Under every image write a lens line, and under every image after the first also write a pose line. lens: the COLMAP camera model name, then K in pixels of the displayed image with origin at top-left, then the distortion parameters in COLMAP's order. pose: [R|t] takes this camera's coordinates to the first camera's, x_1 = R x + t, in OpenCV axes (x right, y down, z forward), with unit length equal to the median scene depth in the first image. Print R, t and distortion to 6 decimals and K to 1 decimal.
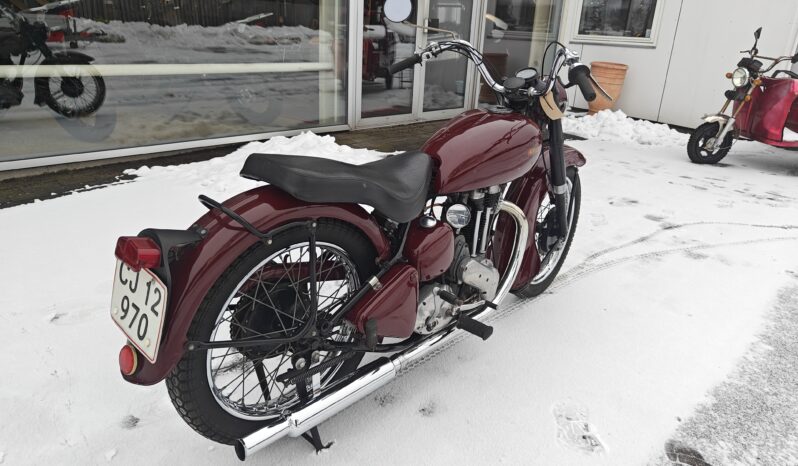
lens RADIAL K [[544.2, 0, 402.1], [0, 544.2, 233.7], [0, 0, 1]] dist [0.007709, -0.000802]
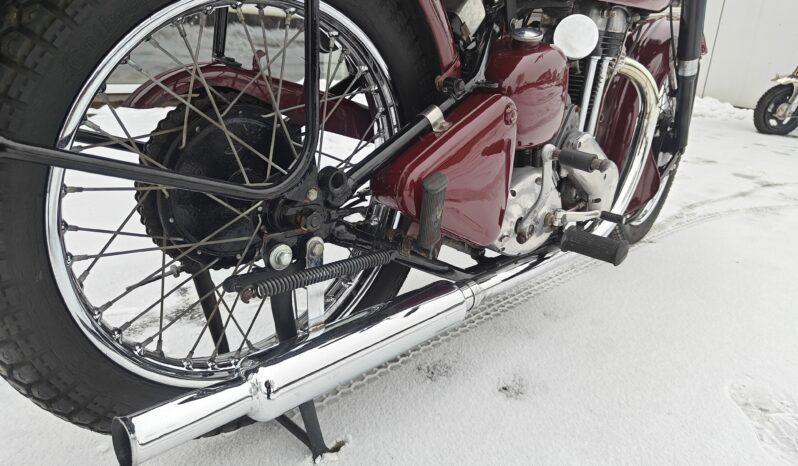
lens RADIAL K [[544.2, 0, 399.4], [0, 544.2, 231.8], [0, 0, 1]] dist [0.007709, -0.000802]
pose [[0.999828, 0.015136, -0.010733, -0.071583], [-0.015449, 0.999440, -0.029694, 0.194441], [0.010278, 0.029855, 0.999501, 0.466447]]
